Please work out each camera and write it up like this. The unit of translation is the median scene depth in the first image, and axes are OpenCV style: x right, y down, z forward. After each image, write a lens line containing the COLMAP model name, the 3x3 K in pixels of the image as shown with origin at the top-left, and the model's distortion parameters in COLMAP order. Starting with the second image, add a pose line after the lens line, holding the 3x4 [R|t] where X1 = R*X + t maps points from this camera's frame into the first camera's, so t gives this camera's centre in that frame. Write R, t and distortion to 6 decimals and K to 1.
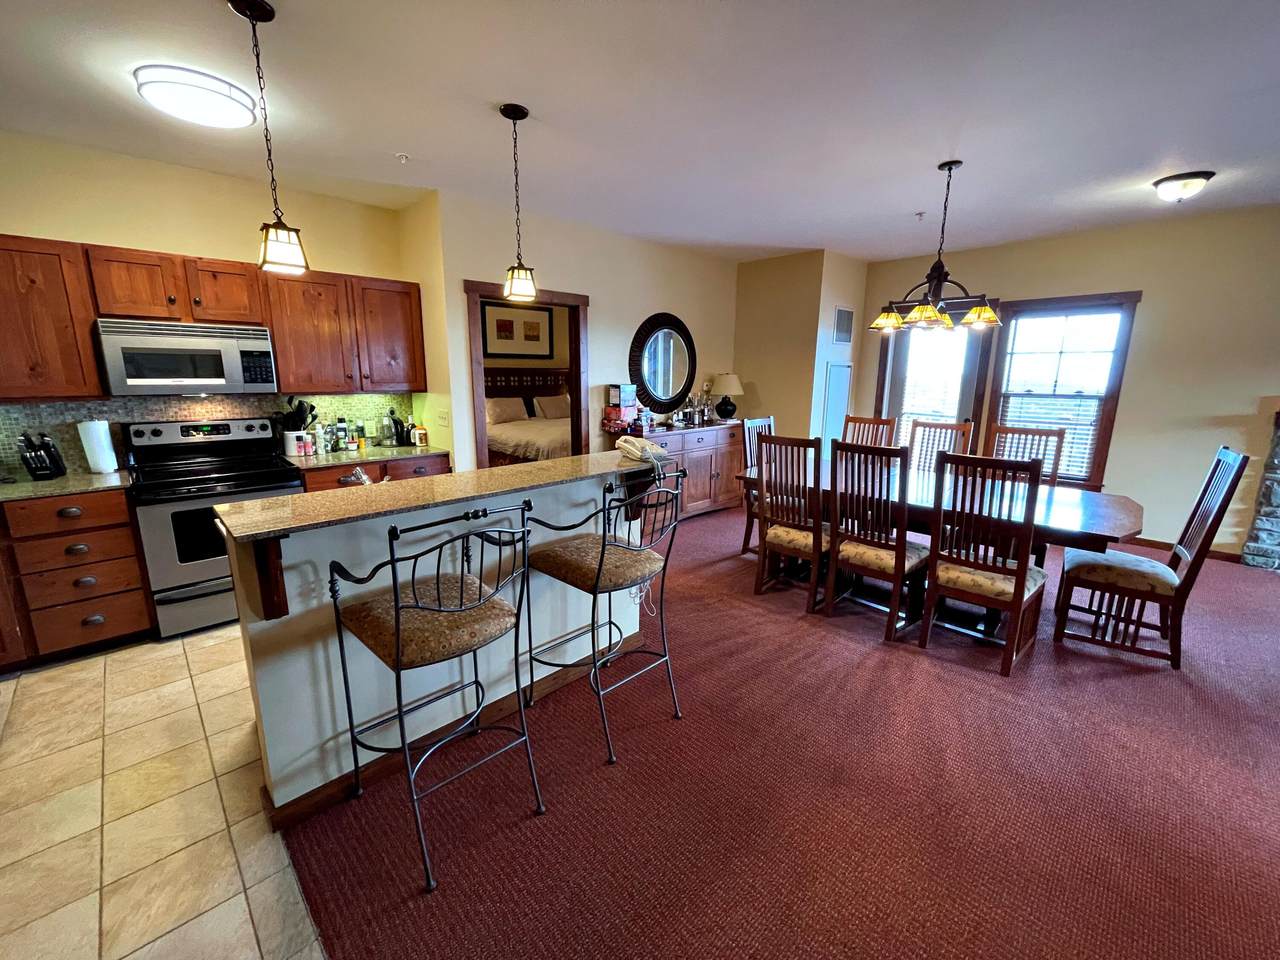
lens RADIAL K [[520.1, 0, 640.0], [0, 520.1, 480.0], [0, 0, 1]] dist [-0.002209, -0.000177]
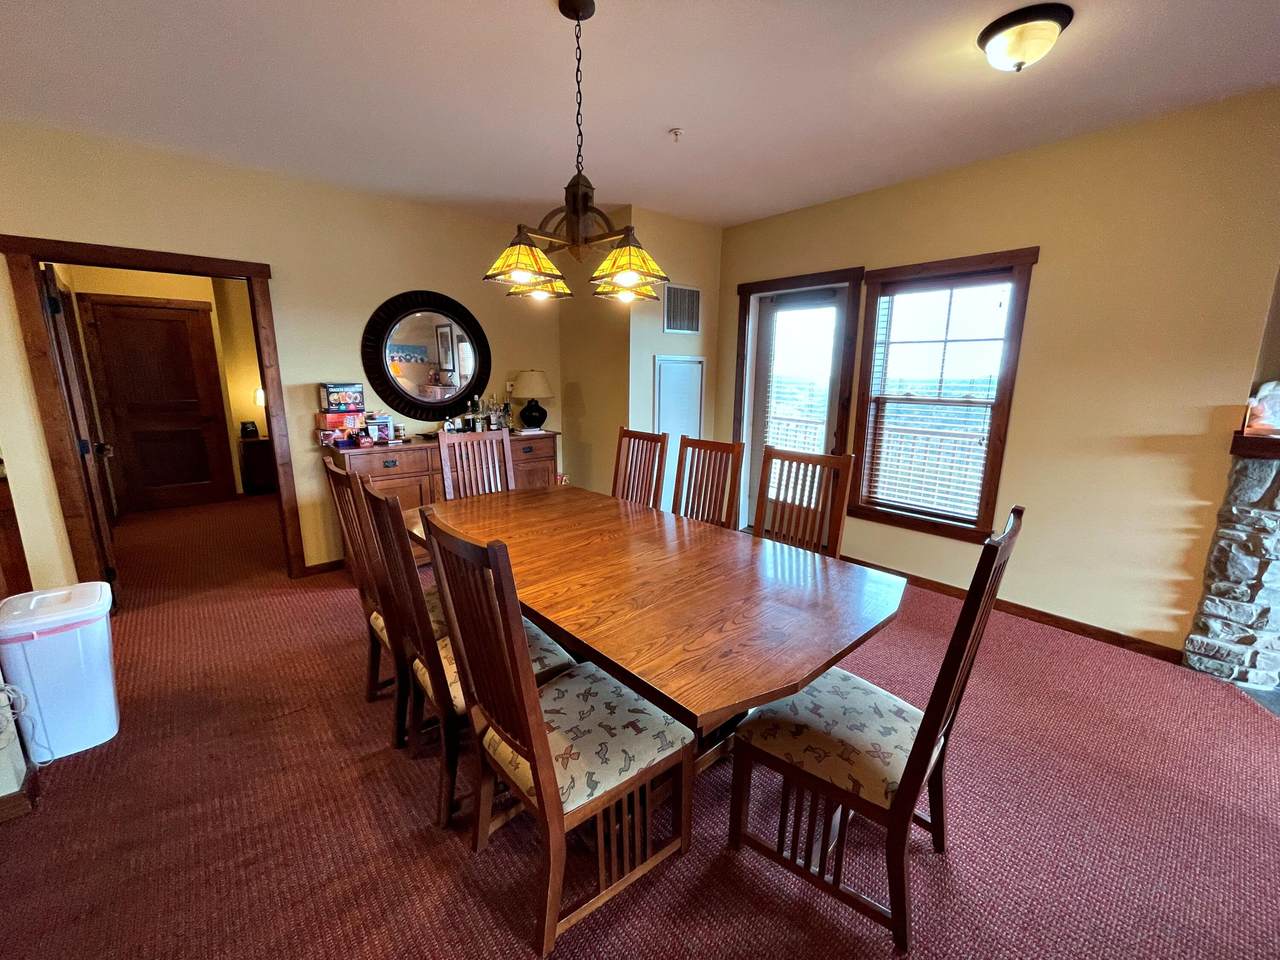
lens RADIAL K [[520.1, 0, 640.0], [0, 520.1, 480.0], [0, 0, 1]] dist [-0.002209, -0.000177]
pose [[0.997671, 0.016868, -0.066098, 0.494486], [-0.016959, 0.999856, -0.000817, -0.053017], [0.066075, 0.001936, 0.997813, 0.294398]]
